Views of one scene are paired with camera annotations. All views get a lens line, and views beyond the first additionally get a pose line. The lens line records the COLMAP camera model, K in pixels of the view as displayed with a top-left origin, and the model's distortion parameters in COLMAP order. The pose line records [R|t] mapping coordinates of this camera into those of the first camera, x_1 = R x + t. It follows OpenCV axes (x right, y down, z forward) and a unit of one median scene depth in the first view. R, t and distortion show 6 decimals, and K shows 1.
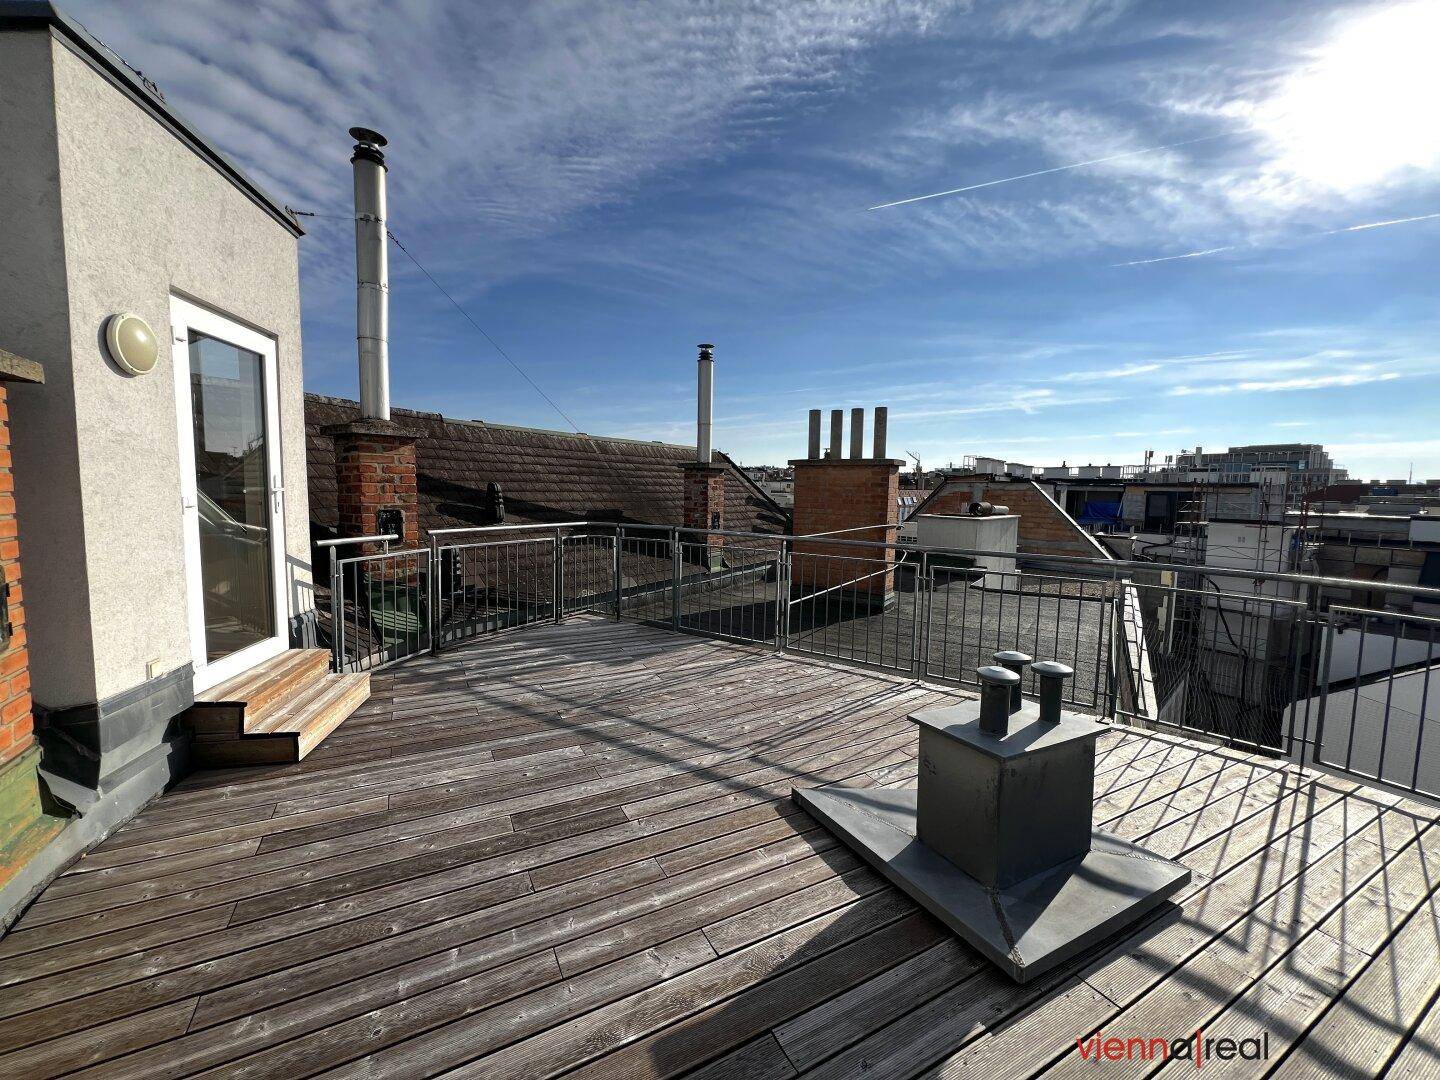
lens RADIAL K [[572.8, 0, 715.1], [0, 572.8, 533.7], [0, 0, 1]] dist [-0.003149, 0.000827]
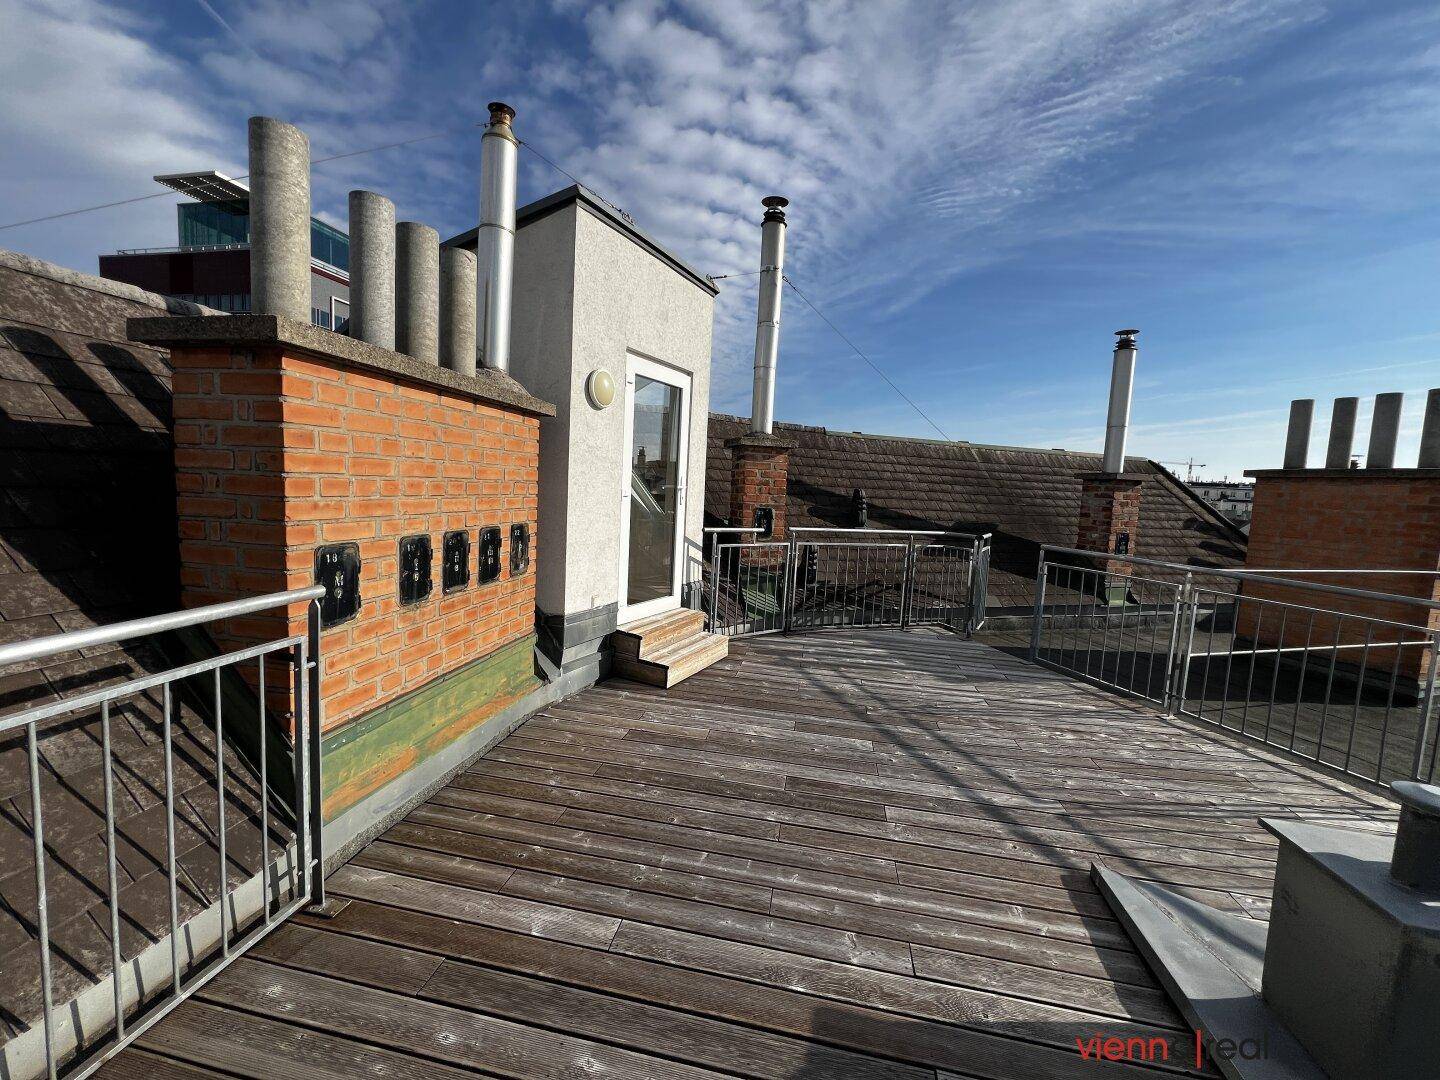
lens RADIAL K [[572.8, 0, 719.4], [0, 572.8, 532.7], [0, 0, 1]] dist [-0.003149, 0.000827]
pose [[0.779017, 0.072852, -0.622756, 0.148217], [-0.086607, 0.996209, 0.008201, 0.010598], [0.620992, 0.047546, 0.782373, 0.006482]]
